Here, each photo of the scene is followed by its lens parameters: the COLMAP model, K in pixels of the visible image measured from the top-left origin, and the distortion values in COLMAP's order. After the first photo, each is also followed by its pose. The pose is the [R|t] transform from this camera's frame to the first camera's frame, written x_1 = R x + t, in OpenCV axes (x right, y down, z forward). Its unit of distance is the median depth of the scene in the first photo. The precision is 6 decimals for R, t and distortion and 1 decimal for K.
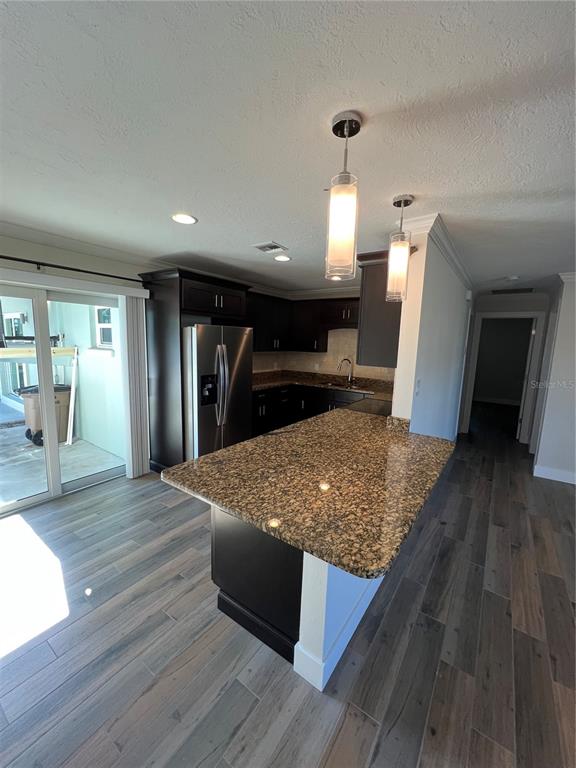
lens RADIAL K [[306.9, 0, 286.9], [0, 306.9, 384.2], [0, 0, 1]] dist [-0.001620, 0.000514]
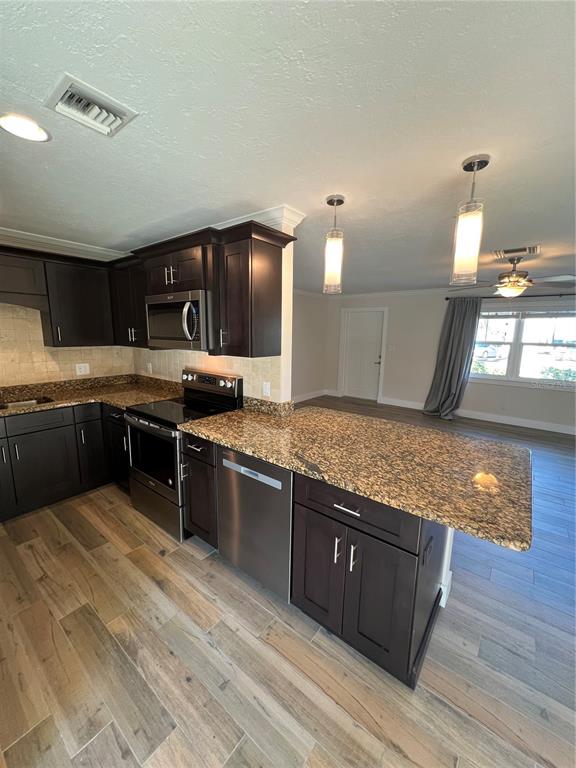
lens RADIAL K [[306.9, 0, 286.9], [0, 306.9, 384.2], [0, 0, 1]] dist [-0.001620, 0.000514]
pose [[0.043934, -0.202947, 0.978204, -0.470759], [0.127732, 0.972254, 0.195976, -0.112560], [-0.990835, 0.116338, 0.068638, 0.665467]]
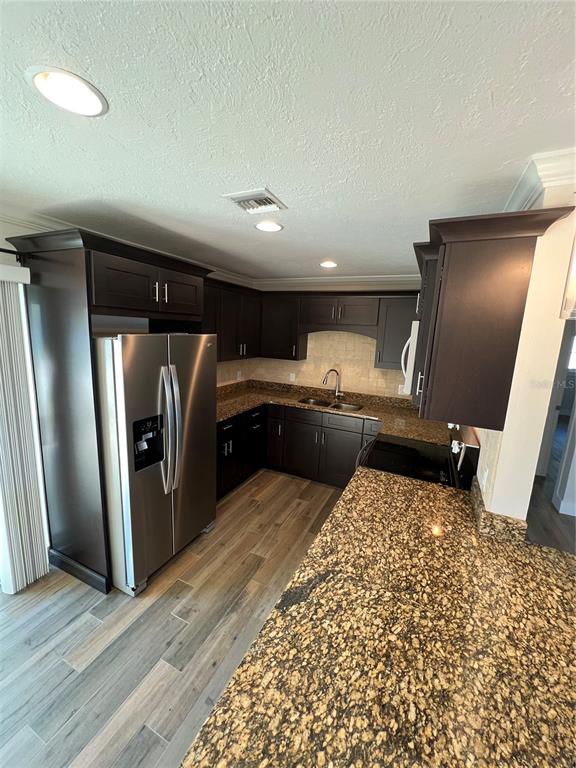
lens RADIAL K [[307.8, 0, 288.0], [0, 307.8, 384.0], [0, 0, 1]] dist [-0.002327, -0.000016]
pose [[0.984095, -0.017037, 0.176827, -0.092142], [0.010040, 0.999134, 0.040391, -0.119341], [-0.177362, -0.037973, 0.983413, 0.374918]]
